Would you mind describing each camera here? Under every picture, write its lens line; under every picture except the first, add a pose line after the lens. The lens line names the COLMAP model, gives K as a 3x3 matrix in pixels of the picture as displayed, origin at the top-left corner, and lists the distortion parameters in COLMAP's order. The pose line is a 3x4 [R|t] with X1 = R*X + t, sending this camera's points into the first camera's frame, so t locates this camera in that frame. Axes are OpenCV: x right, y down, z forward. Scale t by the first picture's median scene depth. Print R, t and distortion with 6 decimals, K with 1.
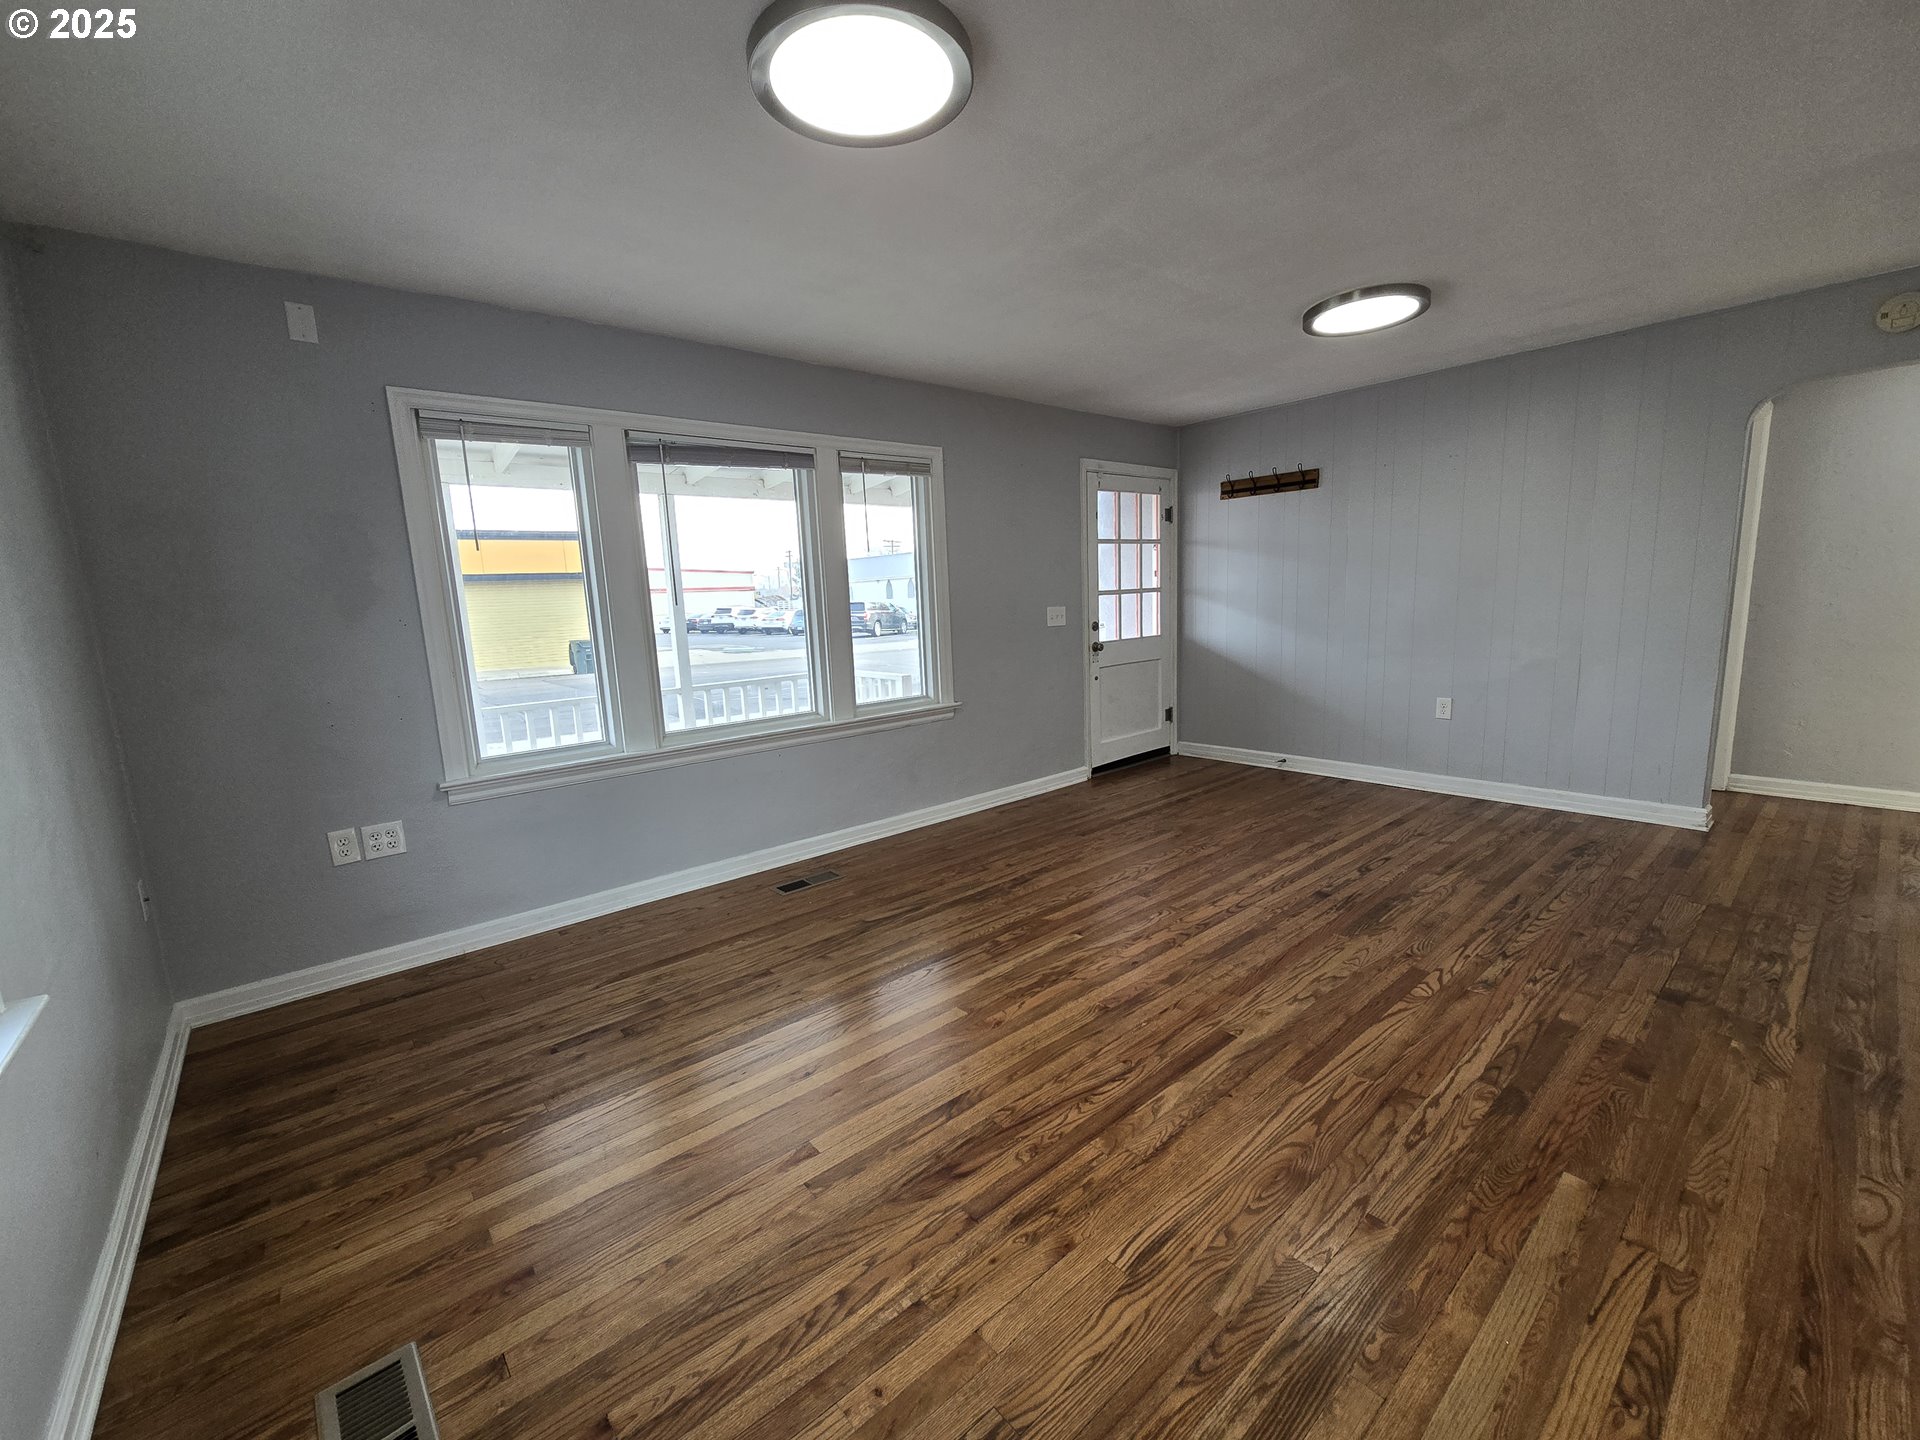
lens RADIAL K [[787.2, 0, 960.0], [0, 787.2, 720.0], [0, 0, 1]] dist [-0.002438, -0.000080]
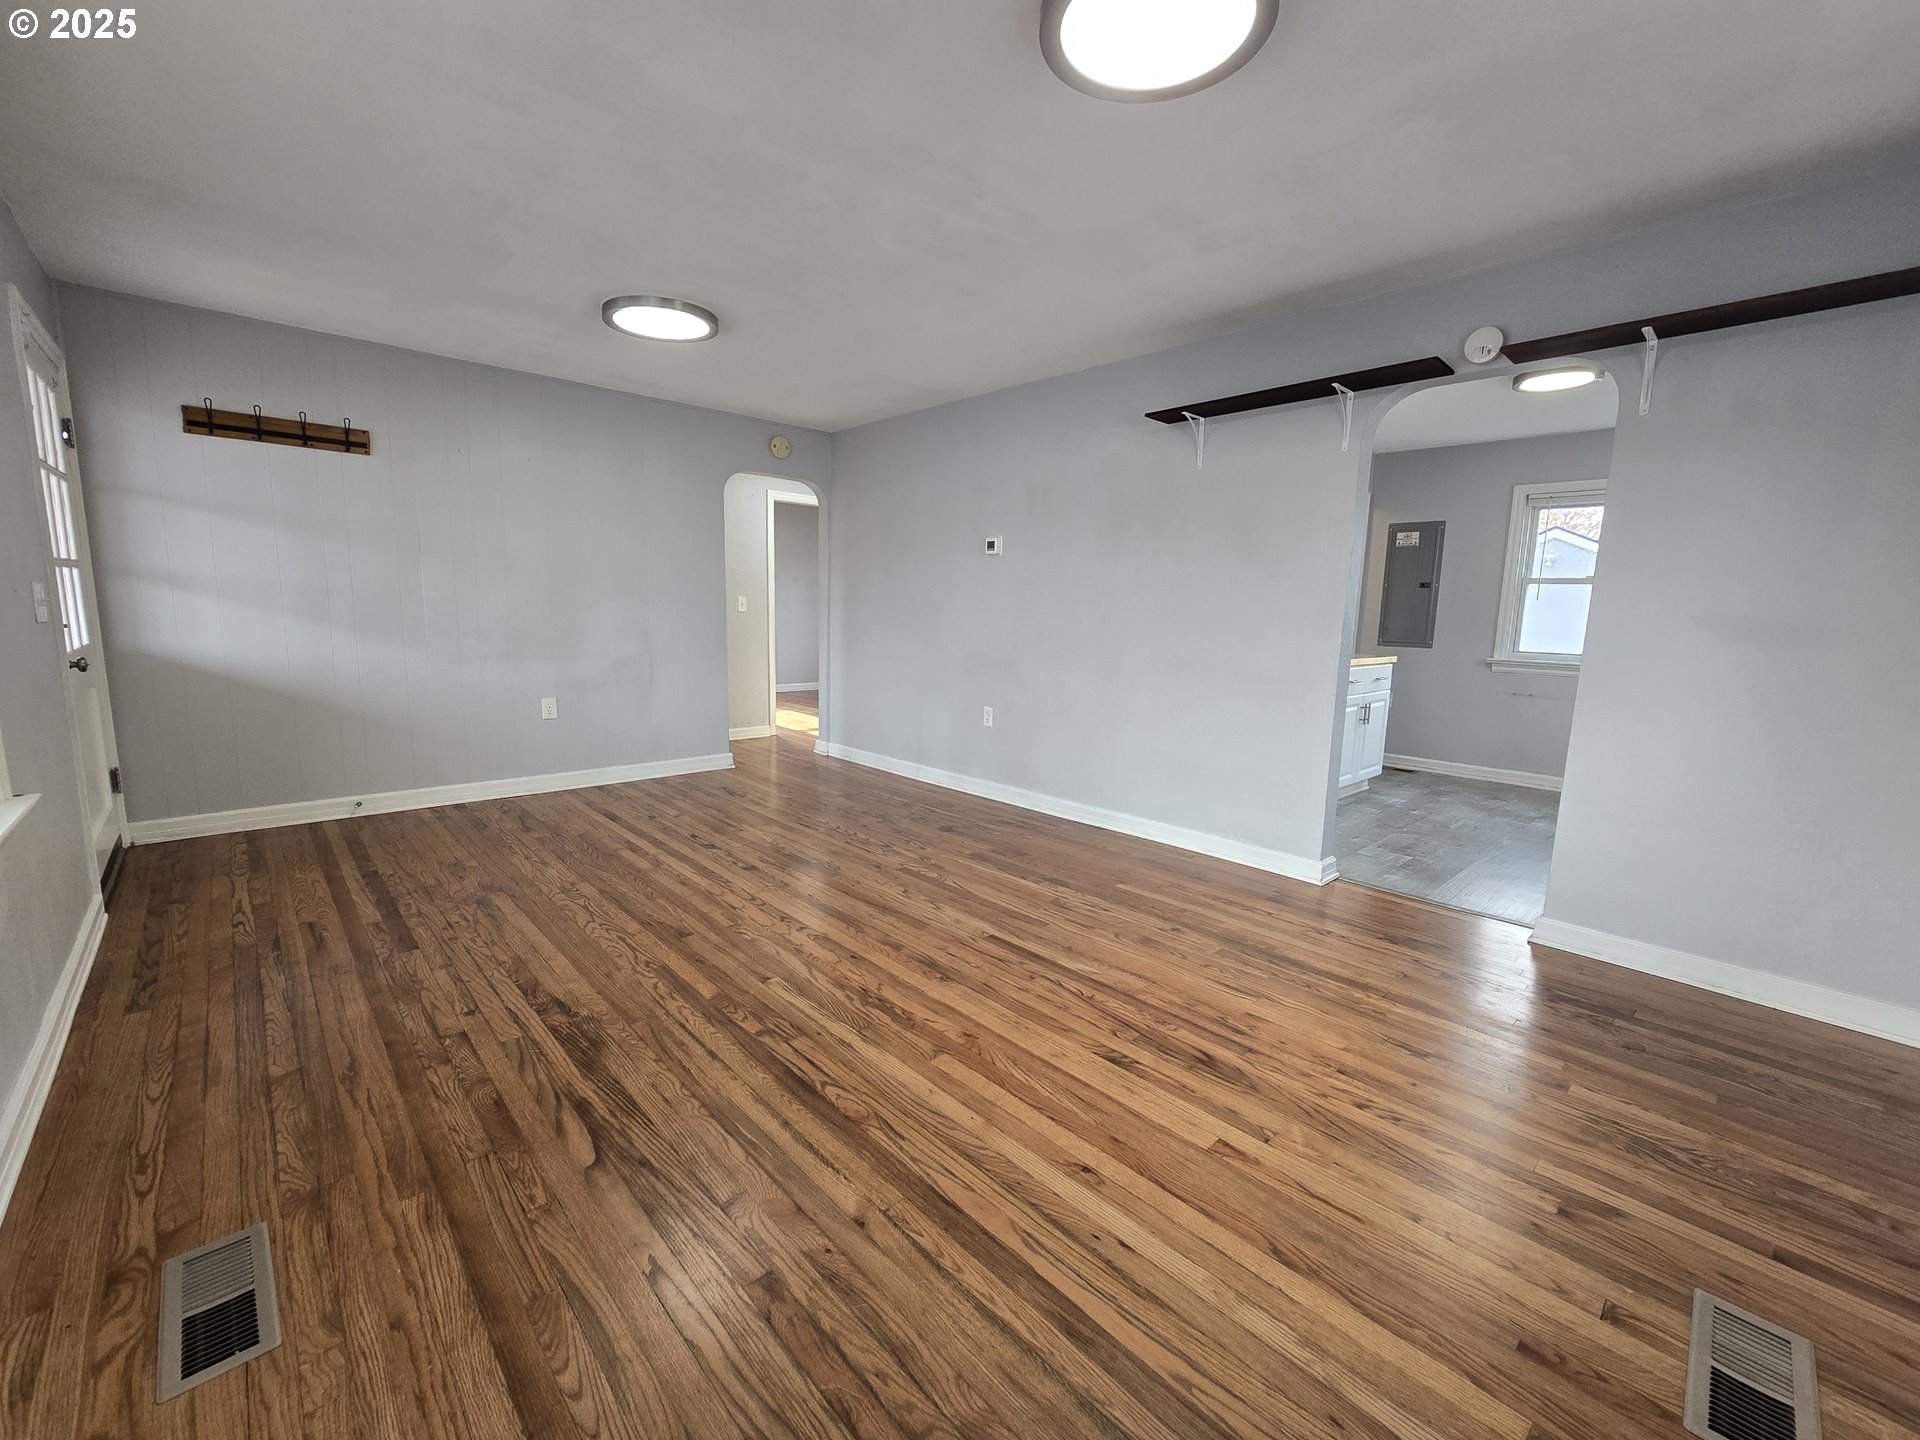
lens RADIAL K [[787.2, 0, 960.0], [0, 787.2, 720.0], [0, 0, 1]] dist [-0.002438, -0.000080]
pose [[-0.040215, -0.103124, 0.993855, -0.711009], [0.132438, 0.985334, 0.107599, -0.066680], [-0.990375, 0.135951, -0.025968, 0.844403]]
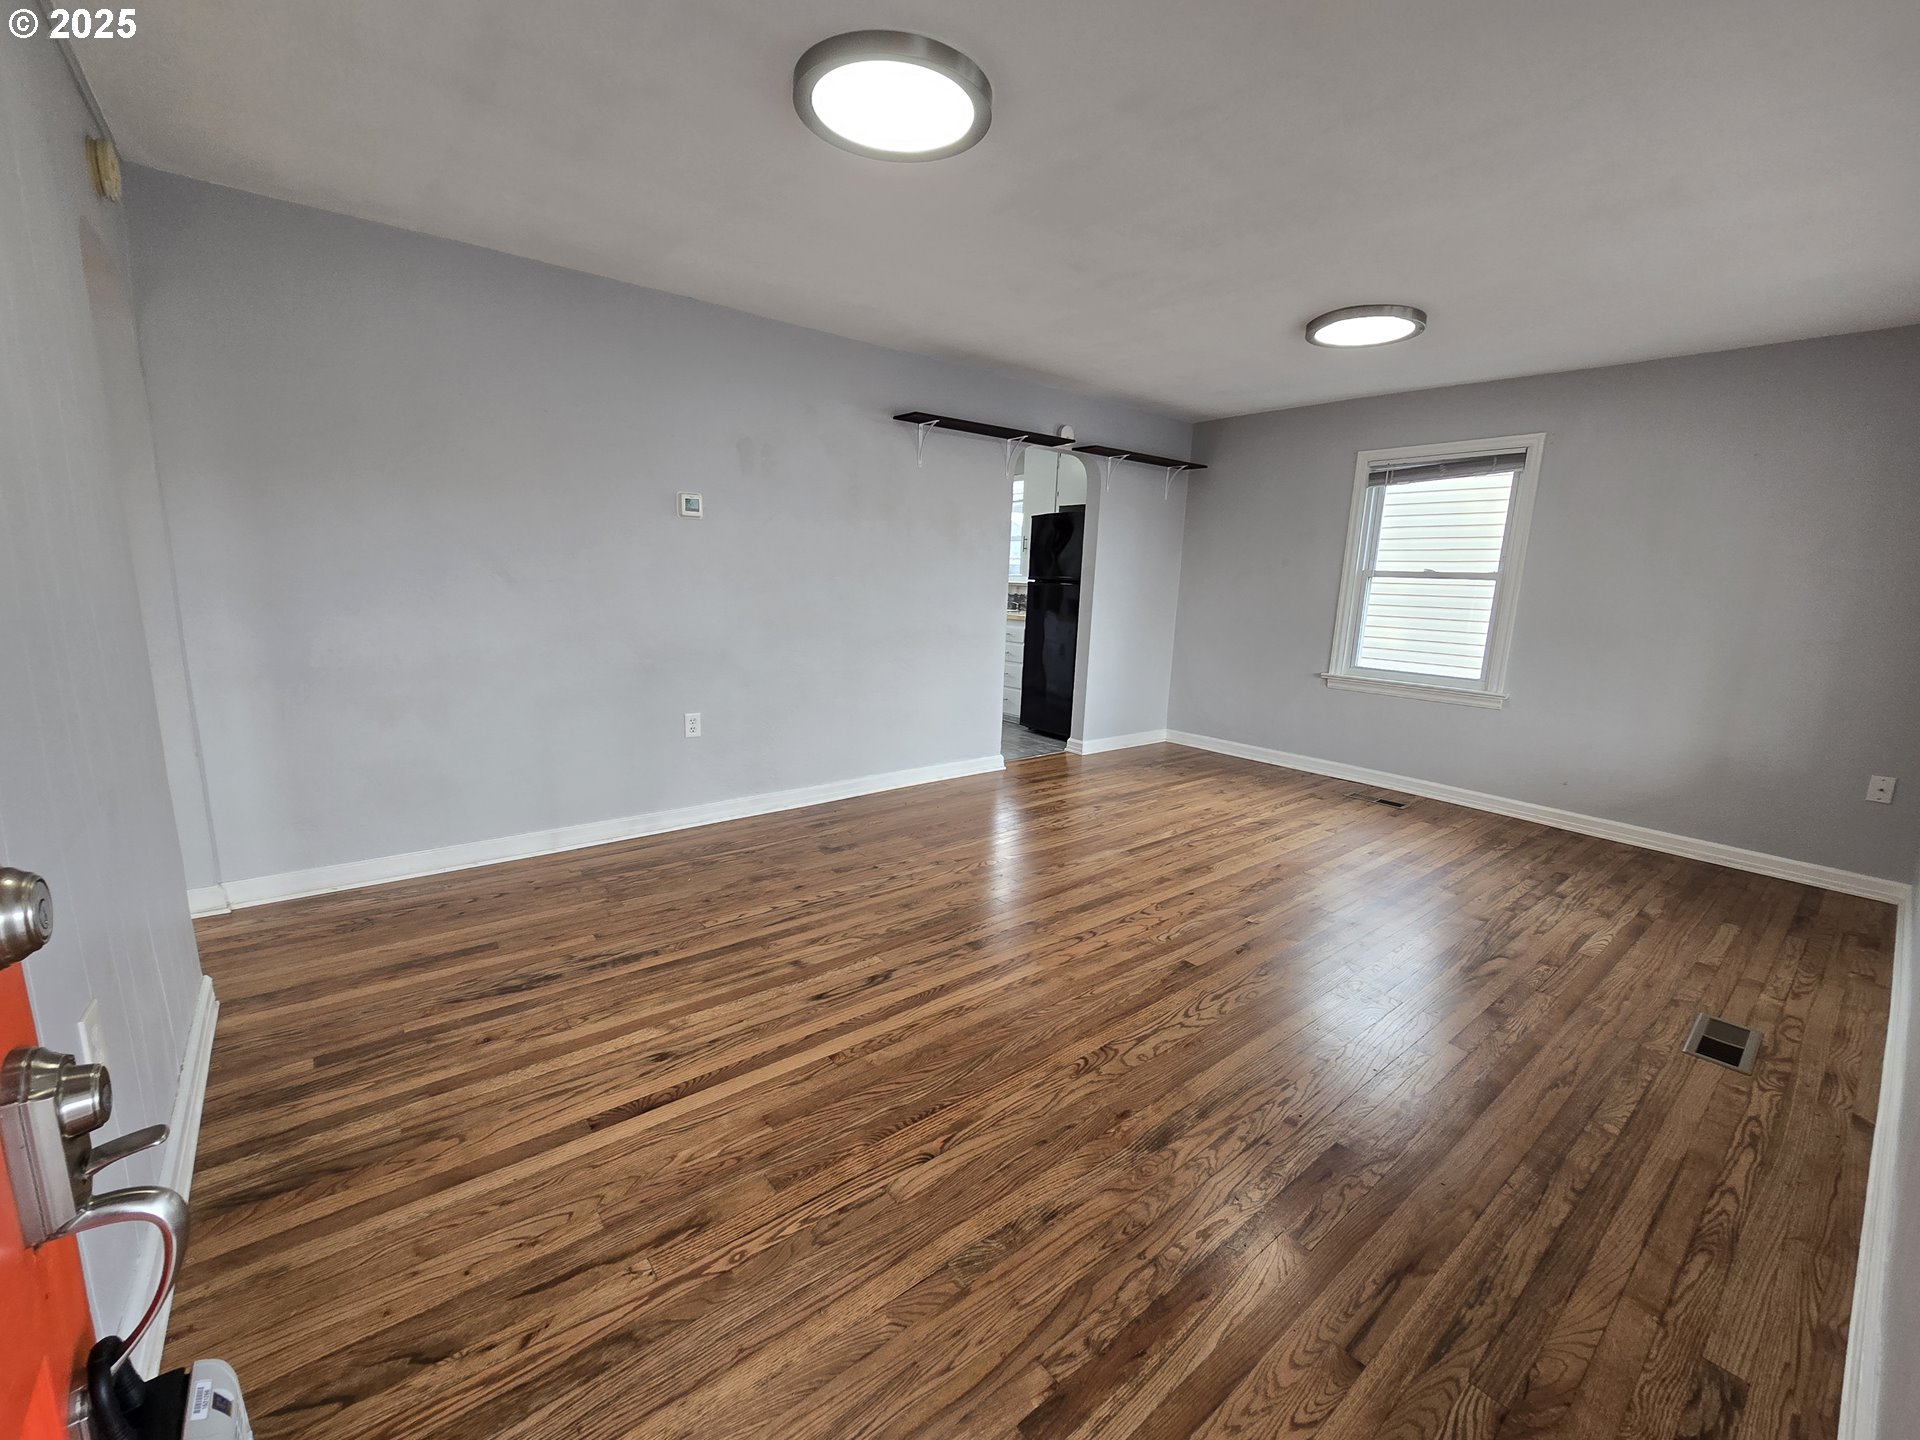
lens RADIAL K [[788.3, 0, 960.0], [0, 788.3, 720.0], [0, 0, 1]] dist [0.000402, 0.000575]
pose [[-0.999683, 0.002544, 0.025051, 0.537056], [0.010716, 0.943271, 0.331852, -0.337467], [-0.022786, 0.332015, -0.942999, 2.024963]]
